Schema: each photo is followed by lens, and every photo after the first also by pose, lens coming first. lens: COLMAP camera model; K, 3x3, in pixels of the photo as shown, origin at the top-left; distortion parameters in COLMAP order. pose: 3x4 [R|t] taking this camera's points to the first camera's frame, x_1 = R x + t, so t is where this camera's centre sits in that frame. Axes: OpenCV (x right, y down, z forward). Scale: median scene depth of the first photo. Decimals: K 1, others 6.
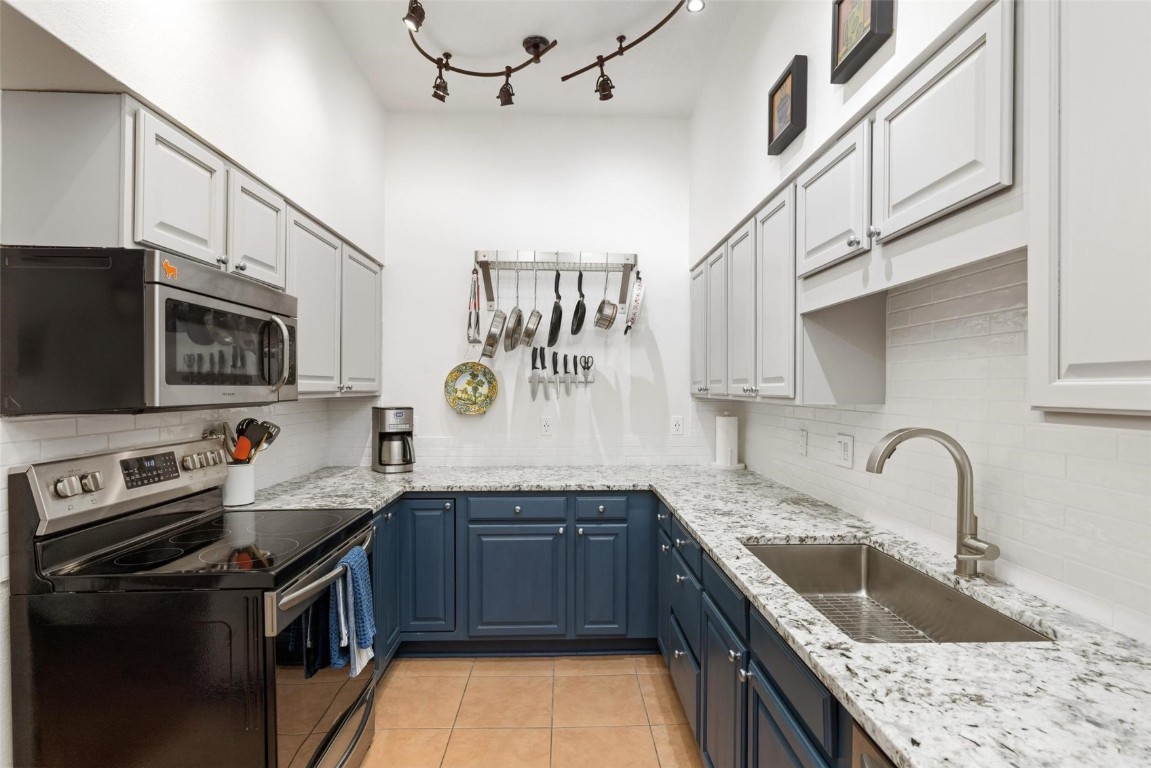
lens RADIAL K [[539.4, 0, 574.7], [0, 539.4, 389.1], [0, 0, 1]] dist [-0.009177, 0.002619]
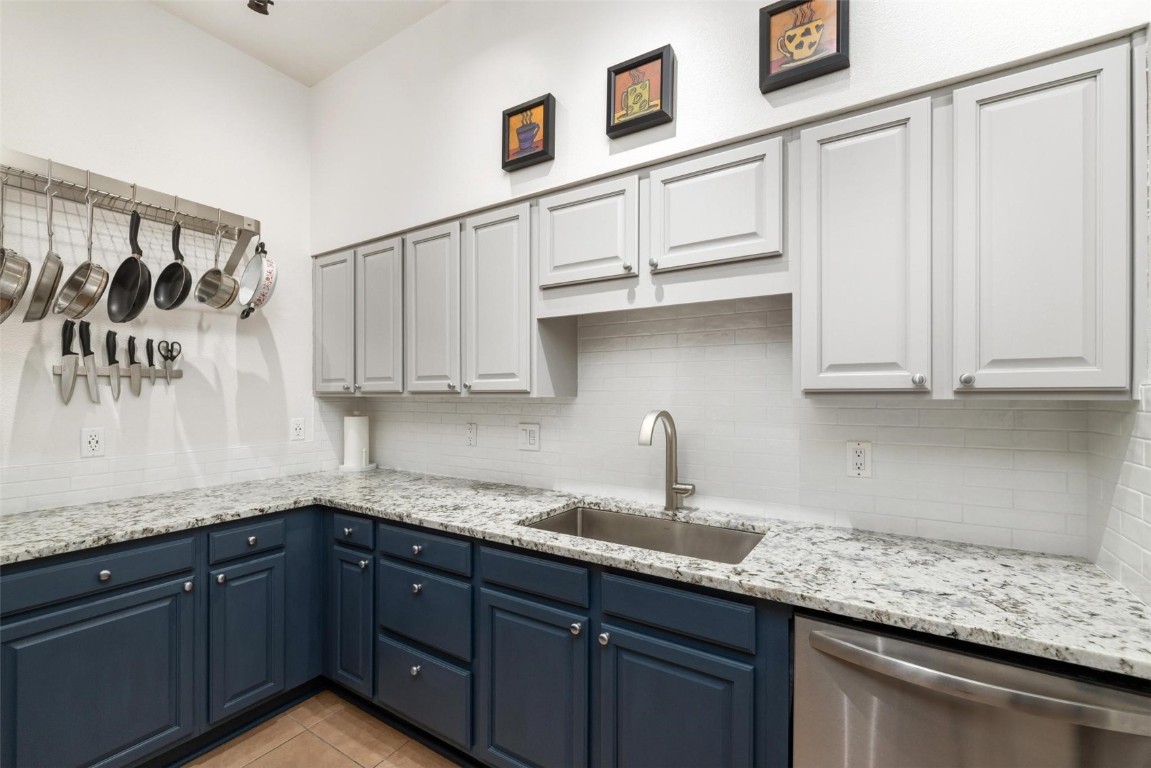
lens RADIAL K [[483.6, 0, 571.5], [0, 483.6, 395.2], [0, 0, 1]] dist [-0.000995, 0.000495]
pose [[0.570170, -0.004042, 0.821517, -0.382015], [0.003301, 0.999991, 0.002629, 0.021146], [-0.821520, 0.001213, 0.570178, 0.347107]]
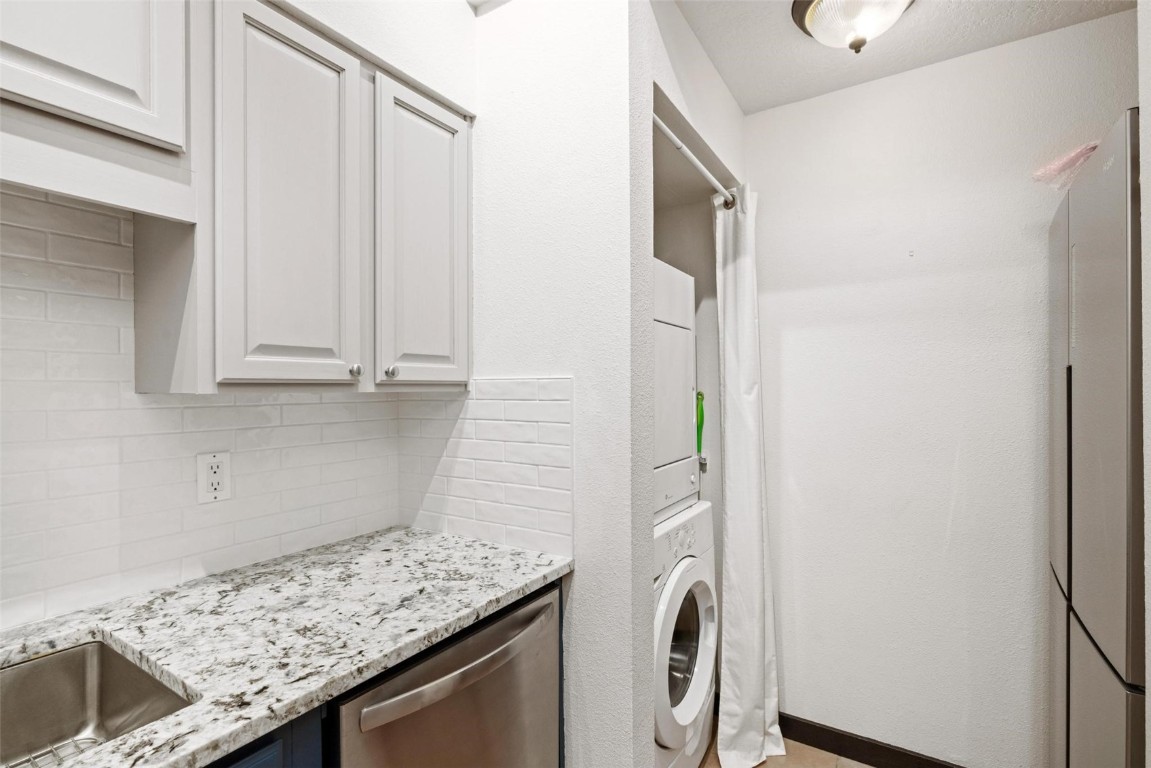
lens RADIAL K [[539.4, 0, 573.6], [0, 539.4, 388.7], [0, 0, 1]] dist [-0.009177, 0.002619]
pose [[-0.825660, 0.000817, 0.564167, -0.166735], [0.003209, 0.999990, 0.003248, 0.024360], [-0.564158, 0.004493, -0.825654, 0.709569]]
